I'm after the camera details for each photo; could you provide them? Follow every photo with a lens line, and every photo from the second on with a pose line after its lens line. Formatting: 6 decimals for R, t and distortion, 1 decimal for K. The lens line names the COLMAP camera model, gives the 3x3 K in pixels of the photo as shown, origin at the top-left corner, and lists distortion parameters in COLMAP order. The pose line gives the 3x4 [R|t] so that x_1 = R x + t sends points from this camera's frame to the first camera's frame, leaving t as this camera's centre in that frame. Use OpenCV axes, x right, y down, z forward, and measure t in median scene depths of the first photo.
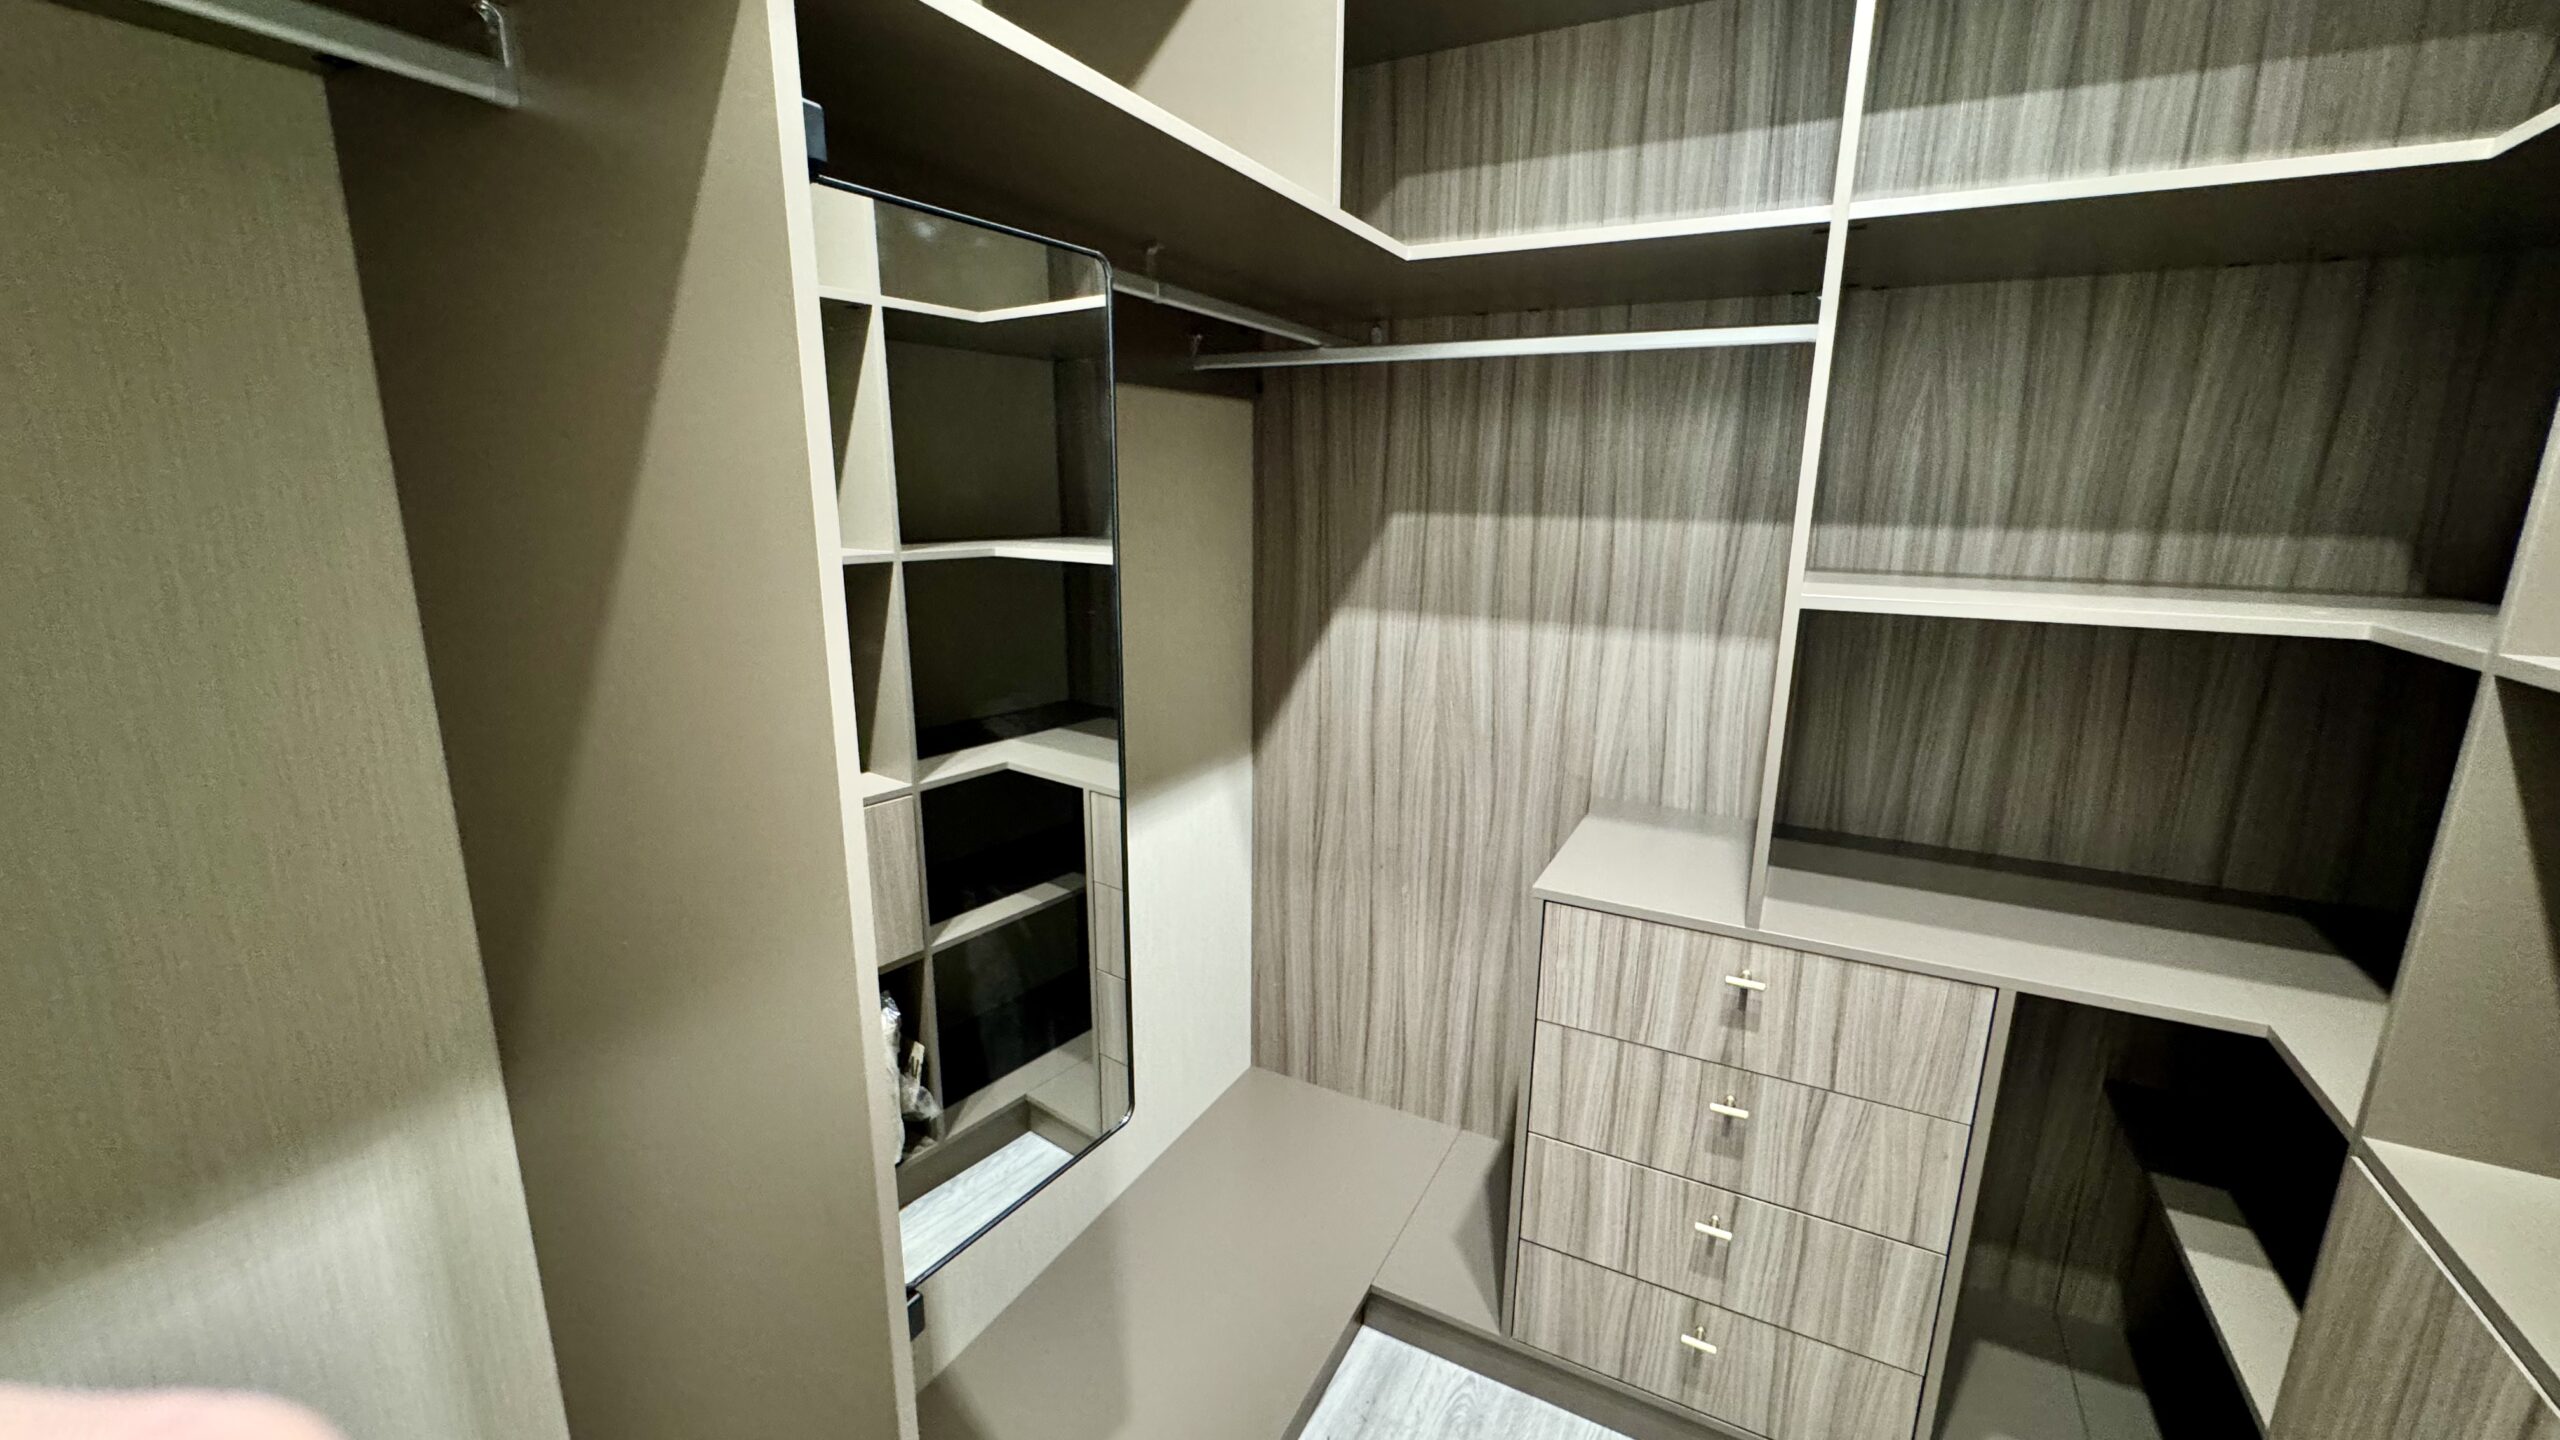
lens RADIAL K [[1028.4, 0, 1277.3], [0, 1028.4, 721.2], [0, 0, 1]] dist [-0.003336, 0.000351]
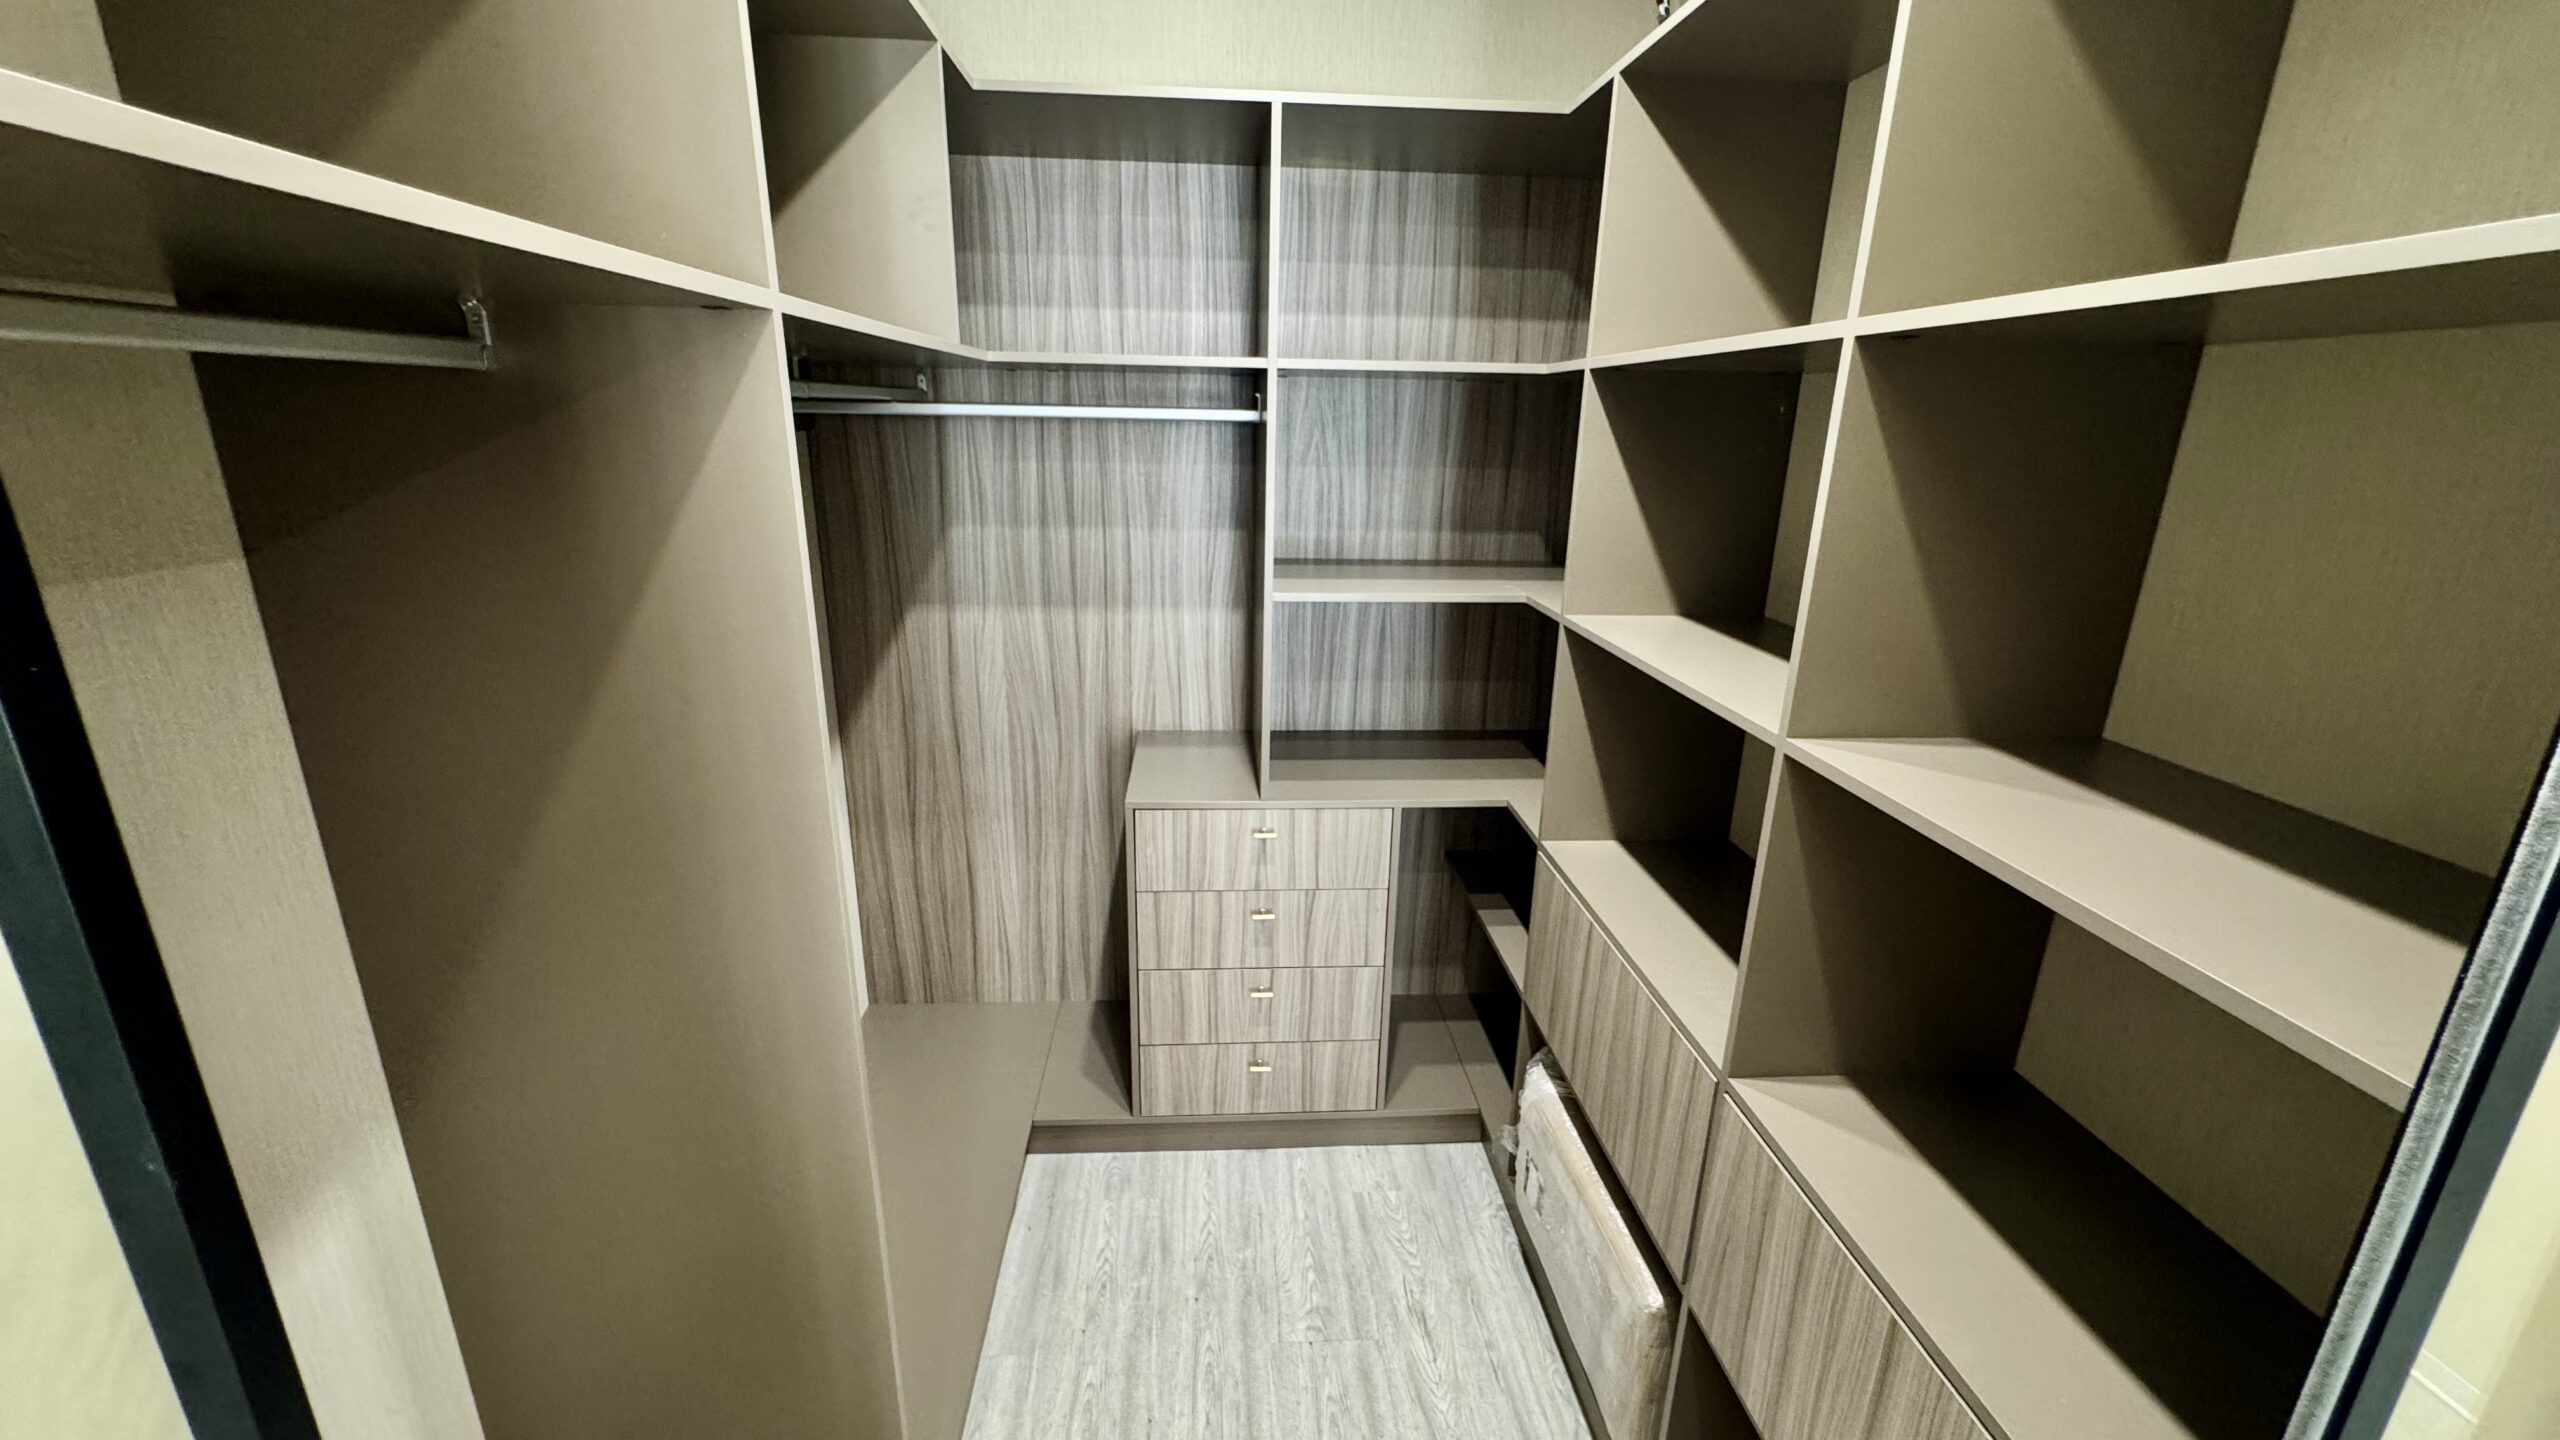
lens RADIAL K [[1028.4, 0, 1277.3], [0, 1028.4, 721.2], [0, 0, 1]] dist [-0.003336, 0.000351]
pose [[0.851044, -0.145424, 0.504555, -0.261872], [0.108594, 0.988856, 0.101843, -0.069319], [-0.513742, -0.031882, 0.857352, -0.317039]]
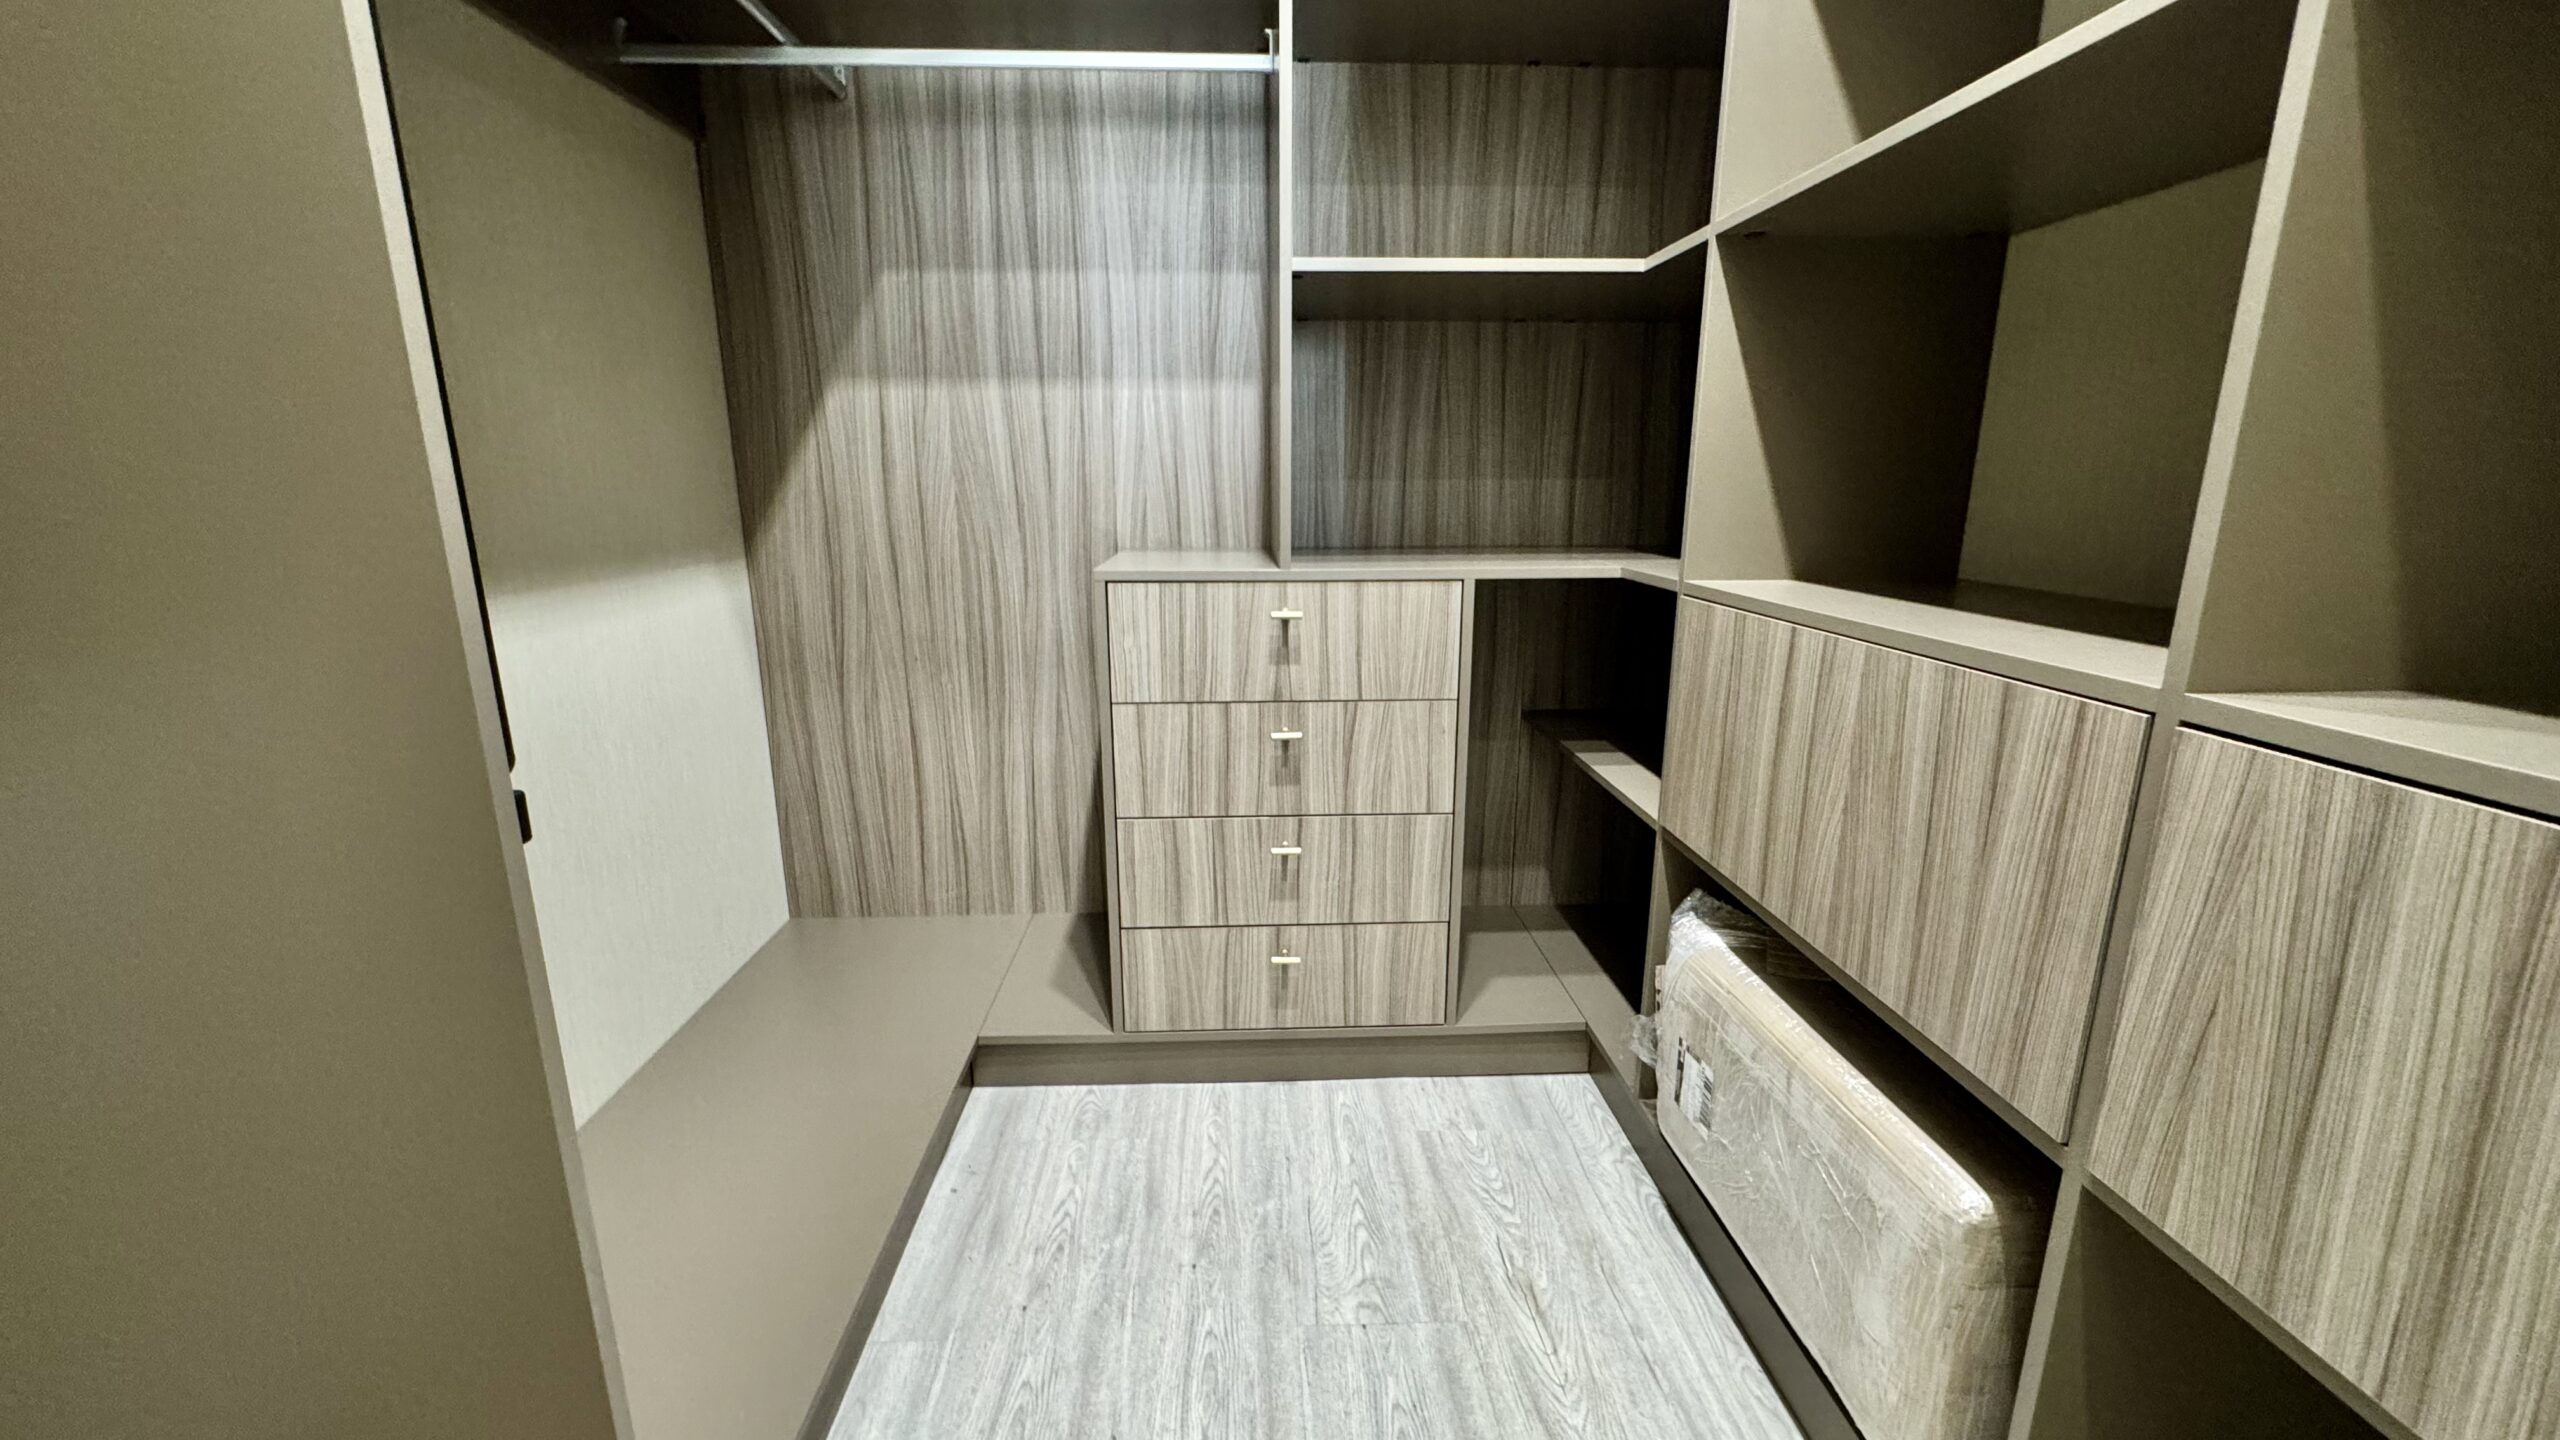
lens RADIAL K [[1028.4, 0, 1277.3], [0, 1028.4, 721.2], [0, 0, 1]] dist [-0.003336, 0.000351]
pose [[0.864493, -0.129221, 0.485750, -0.109883], [0.124842, 0.991307, 0.041527, 0.274769], [-0.486894, 0.024742, 0.873111, 0.000745]]
